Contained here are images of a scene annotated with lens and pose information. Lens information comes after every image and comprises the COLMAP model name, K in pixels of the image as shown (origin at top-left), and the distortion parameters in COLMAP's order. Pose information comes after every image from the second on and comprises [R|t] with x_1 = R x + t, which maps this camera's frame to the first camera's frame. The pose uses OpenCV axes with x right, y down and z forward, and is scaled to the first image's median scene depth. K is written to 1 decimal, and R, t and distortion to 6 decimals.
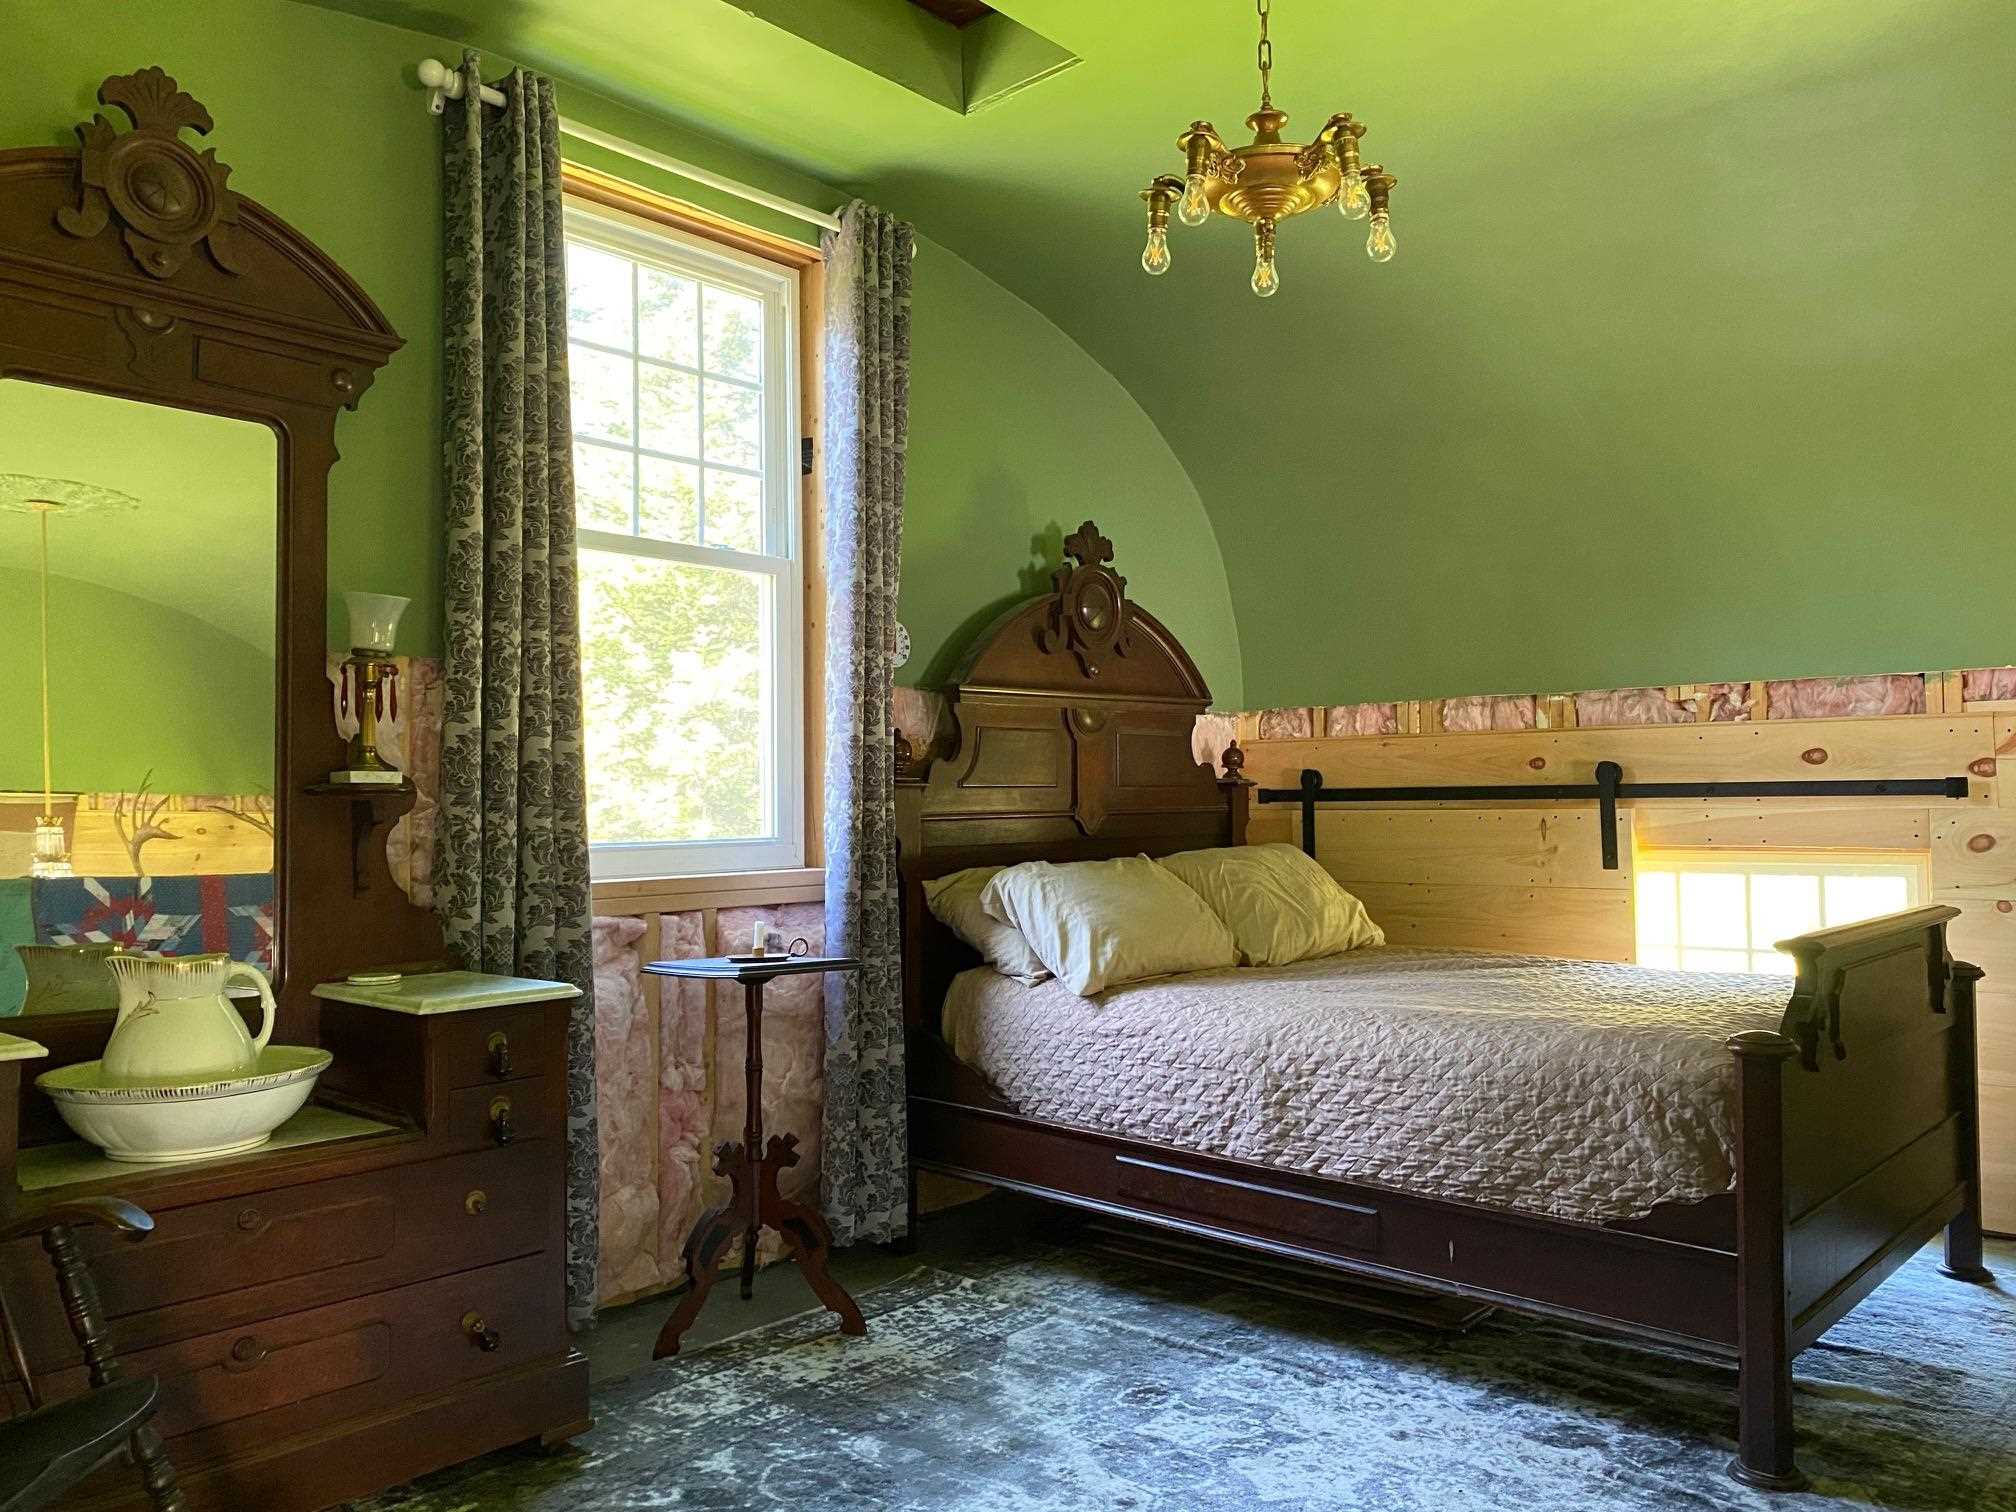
lens RADIAL K [[1565.9, 0, 1056.7], [0, 1565.9, 779.4], [0, 0, 1]] dist [0.064792, -0.080997]
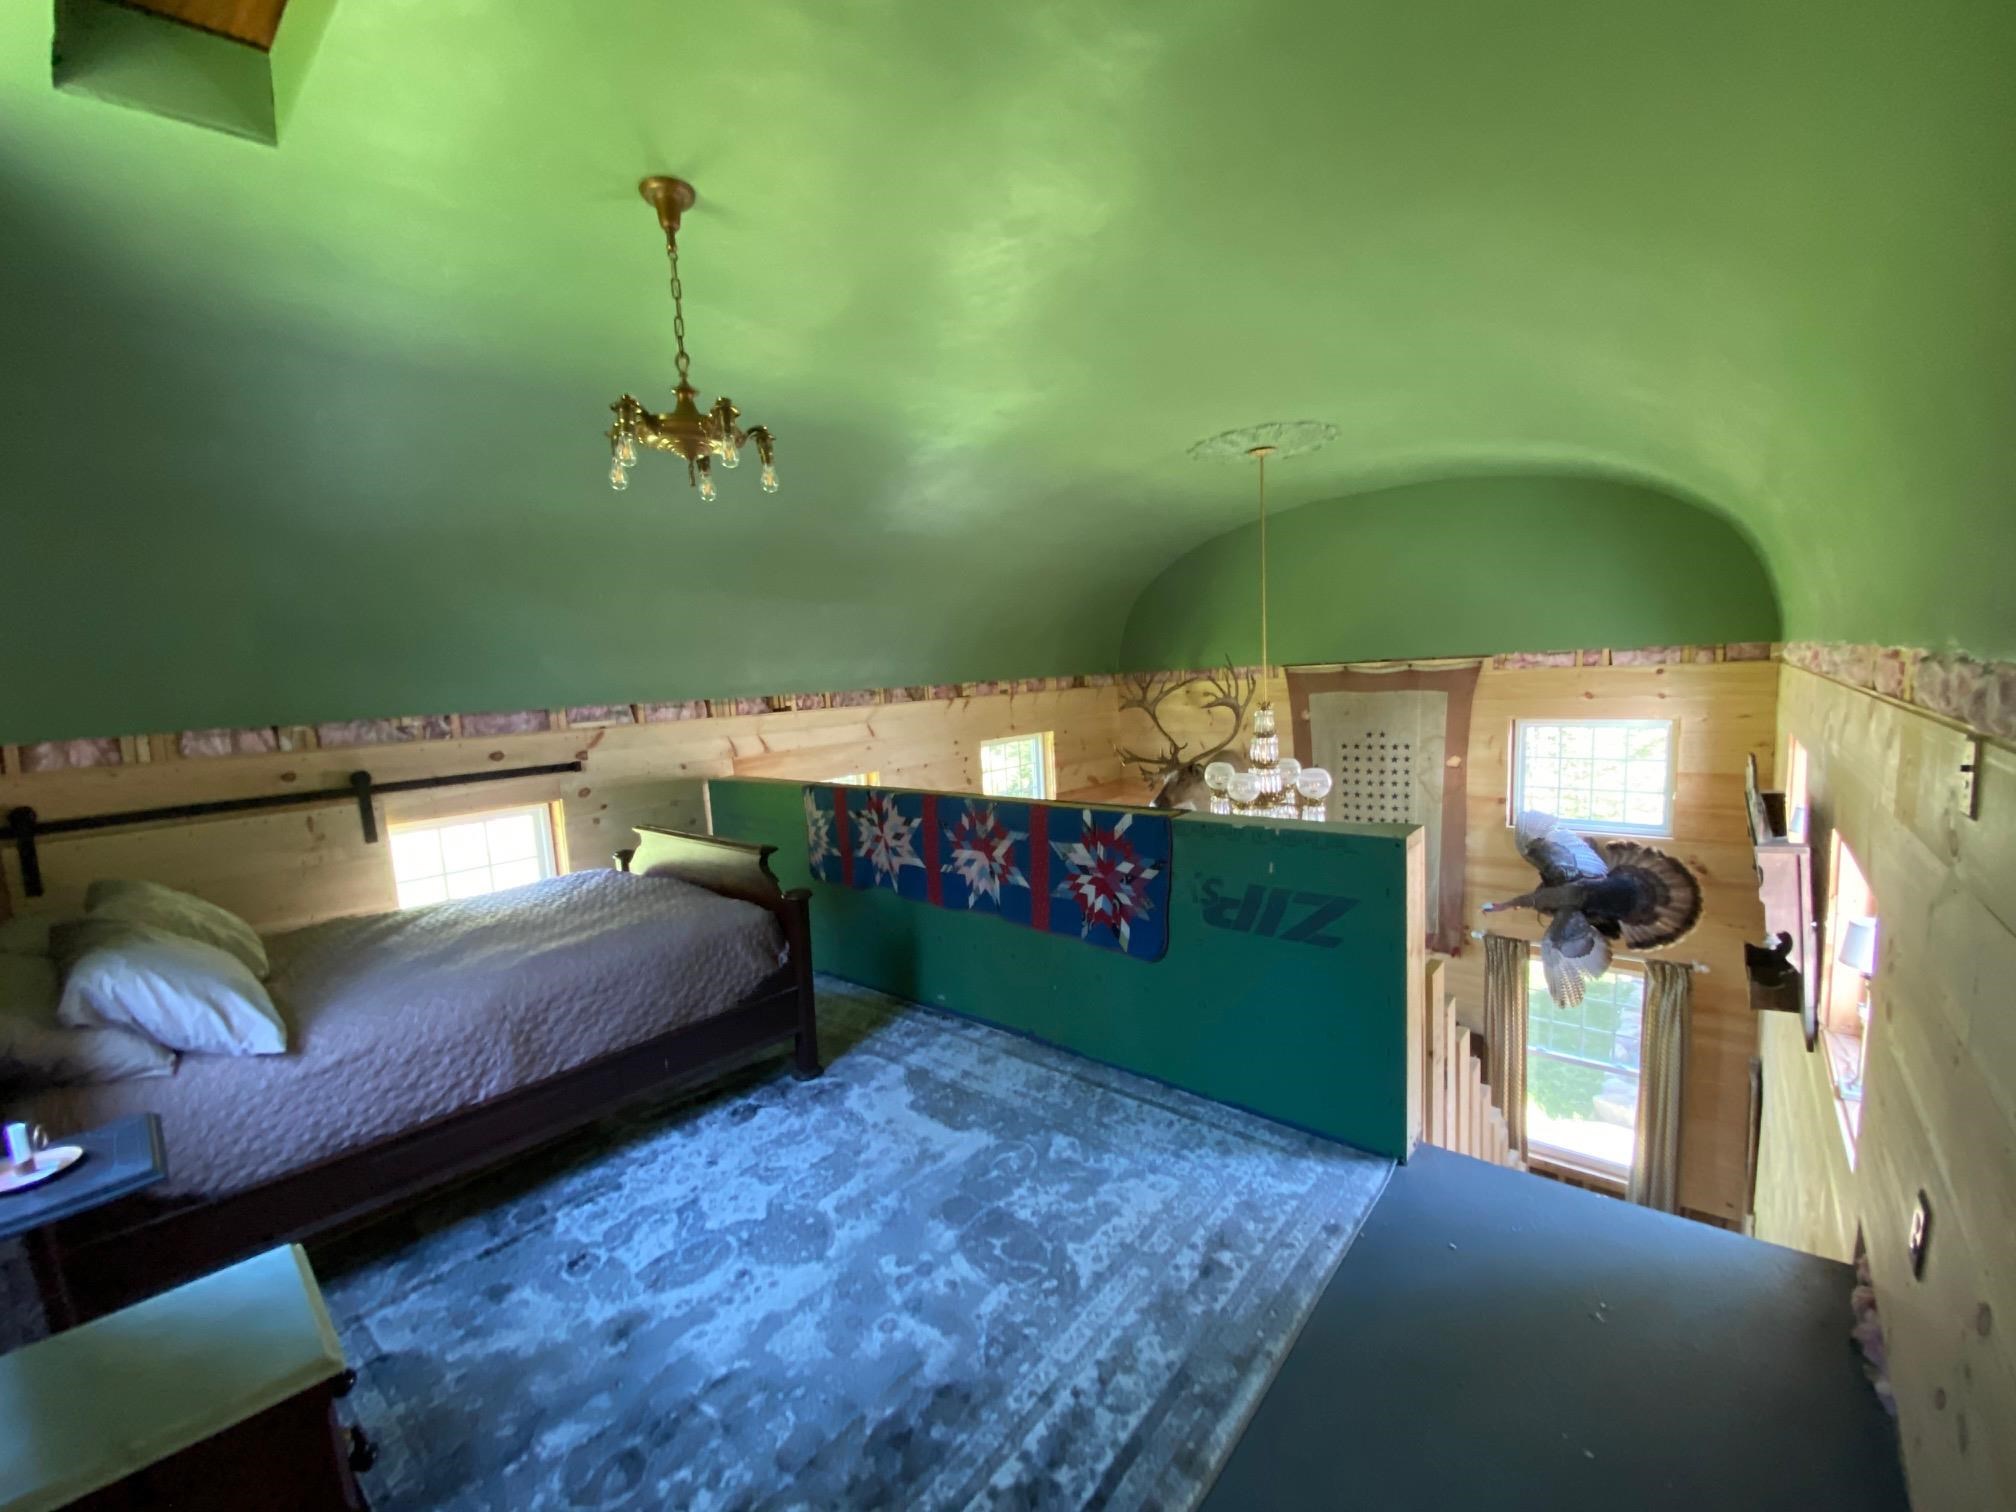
lens RADIAL K [[816.4, 0, 1000.5], [0, 816.4, 773.6], [0, 0, 1]] dist [0.006288, -0.006163]
pose [[0.000210, -0.112033, 0.993704, -0.447037], [0.034444, 0.993116, 0.111959, -0.080589], [-0.999407, 0.034204, 0.004068, 0.443254]]
